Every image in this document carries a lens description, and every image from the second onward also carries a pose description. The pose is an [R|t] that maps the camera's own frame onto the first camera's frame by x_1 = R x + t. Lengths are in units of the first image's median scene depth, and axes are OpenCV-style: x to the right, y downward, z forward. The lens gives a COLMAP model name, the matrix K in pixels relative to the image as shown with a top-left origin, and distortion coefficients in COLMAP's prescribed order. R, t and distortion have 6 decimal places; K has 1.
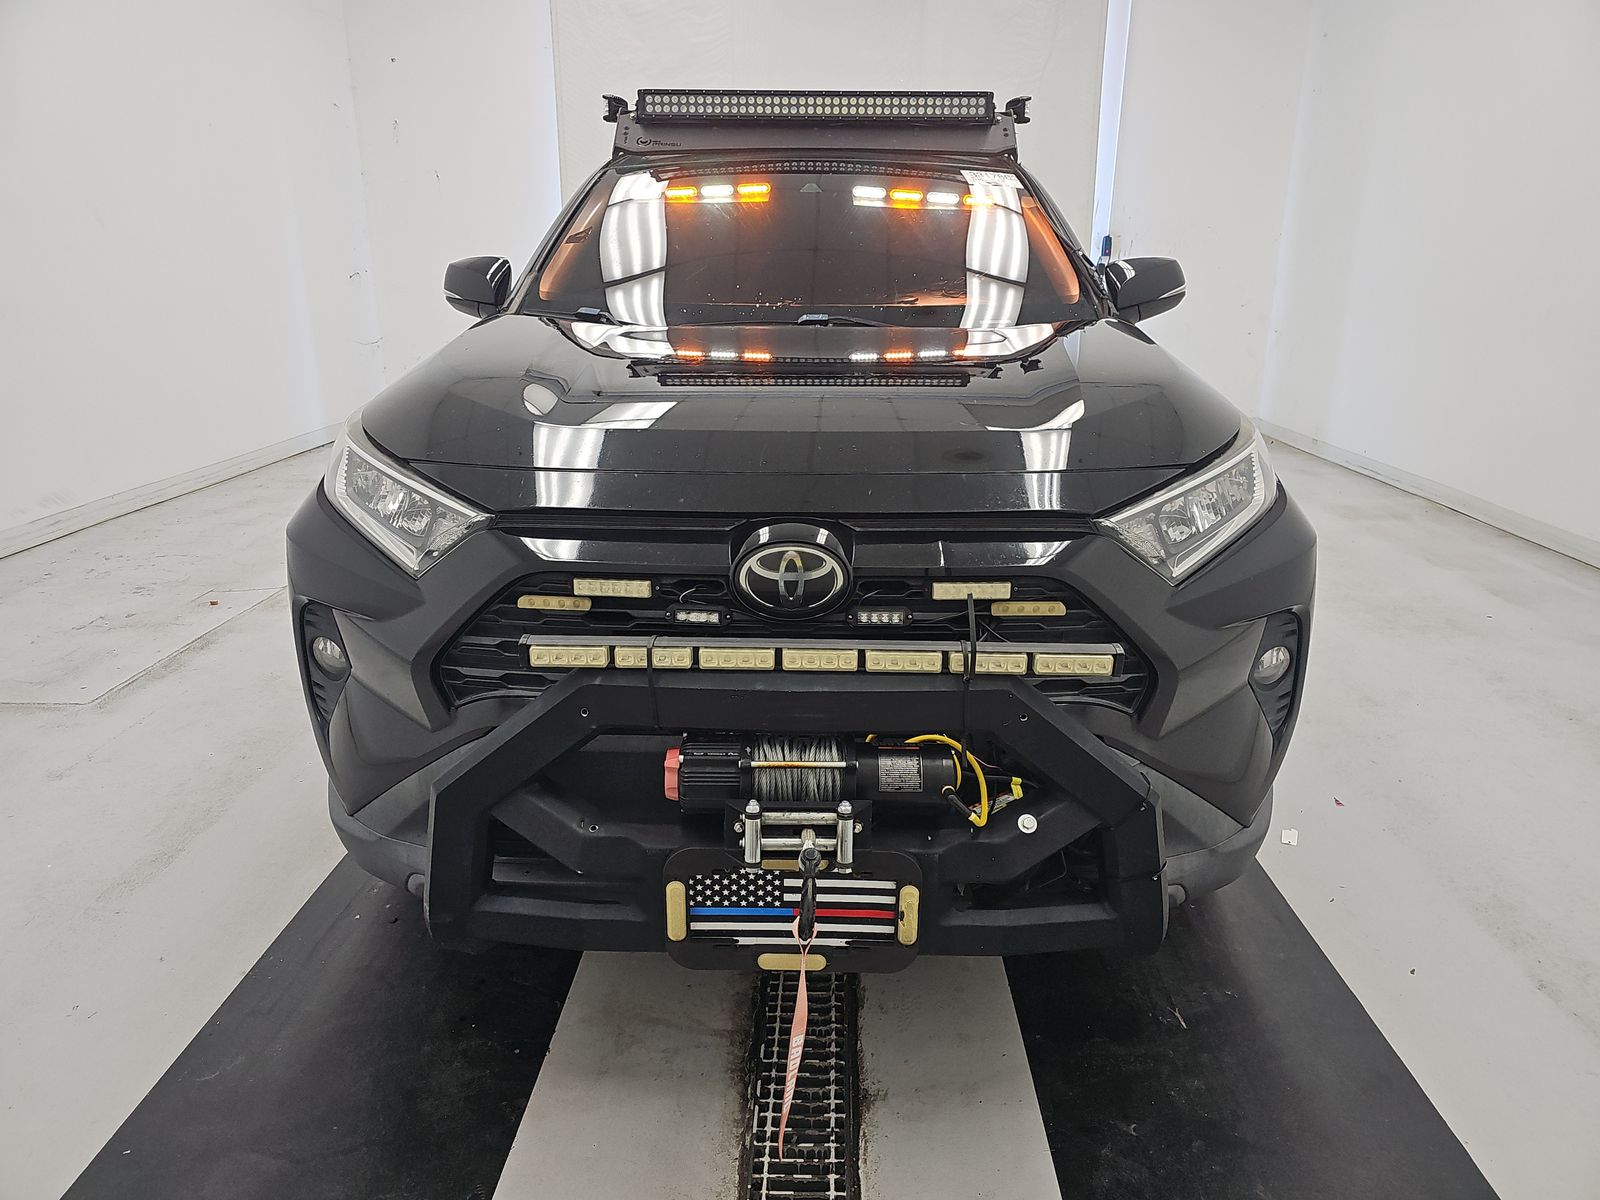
lens RADIAL K [[1062.5, 0, 798.8], [0, 1062.5, 583.7], [0, 0, 1]] dist [0.062539, -0.091888]
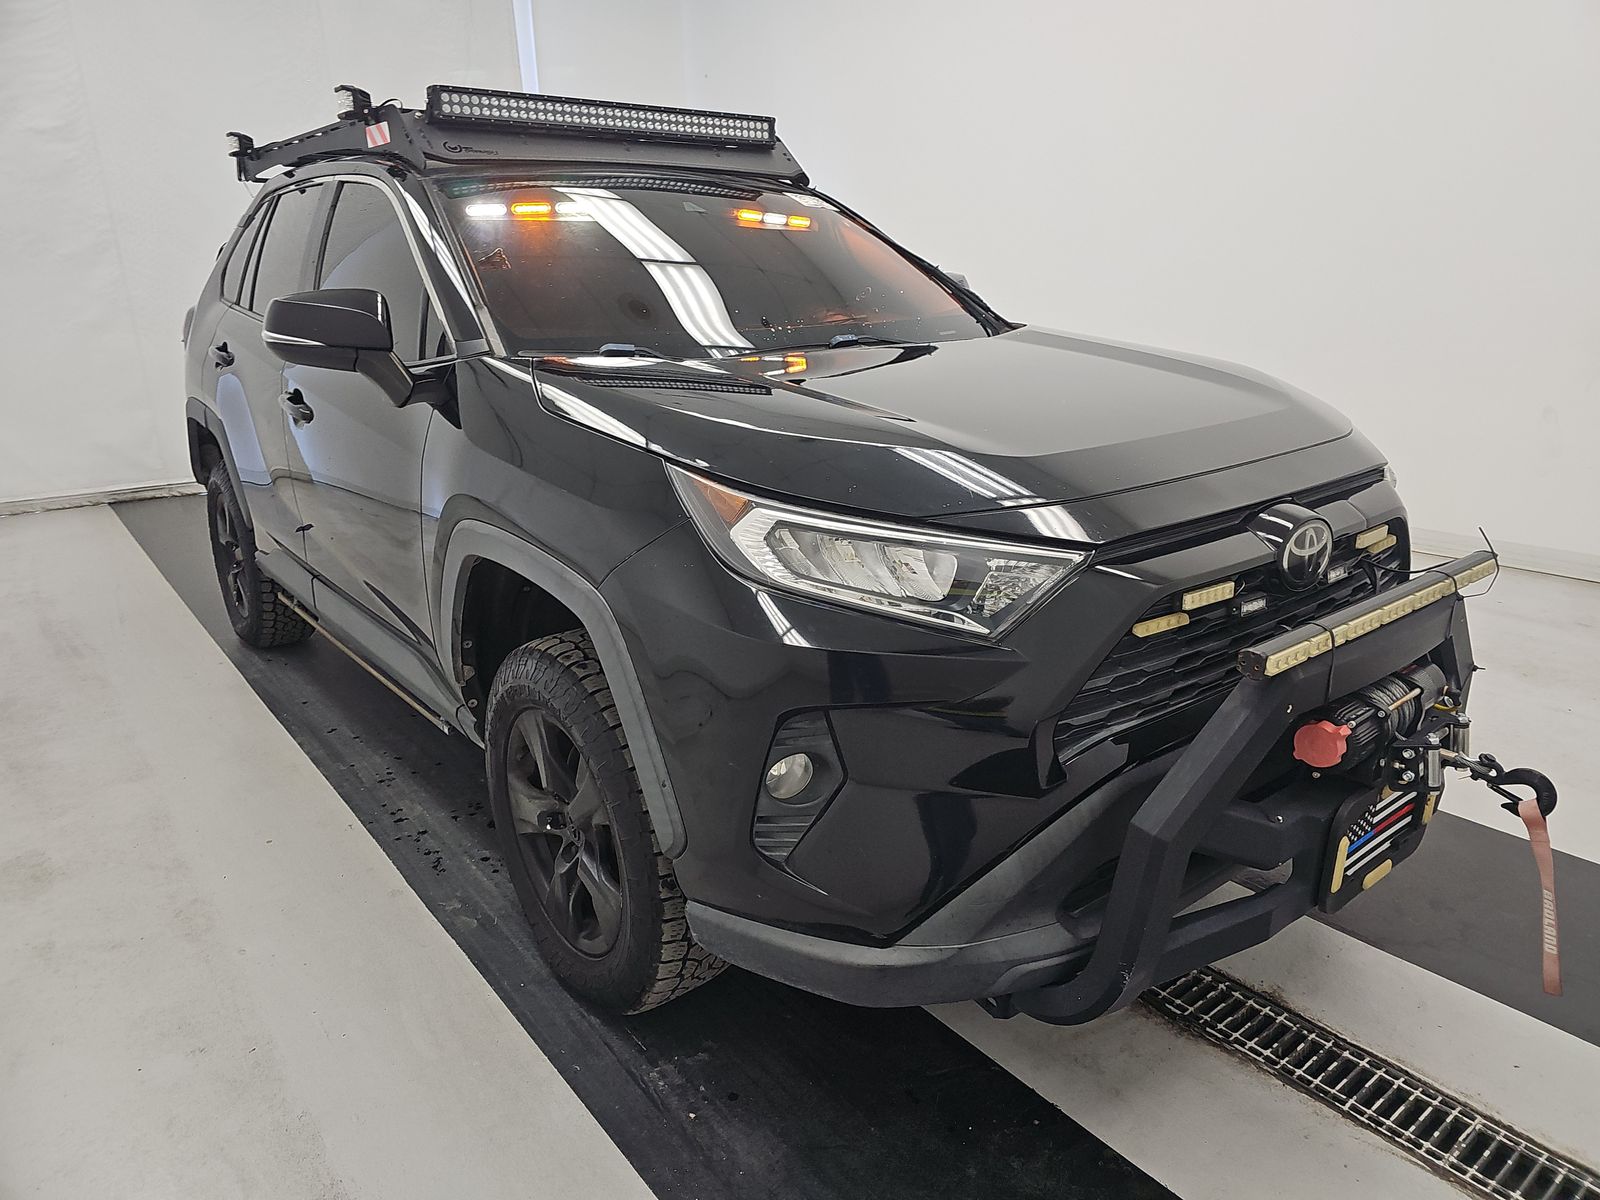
lens RADIAL K [[1062.5, 0, 798.8], [0, 1062.5, 583.7], [0, 0, 1]] dist [0.062539, -0.091888]
pose [[0.763838, -0.199905, 0.613669, -0.539923], [0.209440, 0.976142, 0.057291, -0.072470], [-0.610481, 0.084766, 0.787482, 0.207998]]
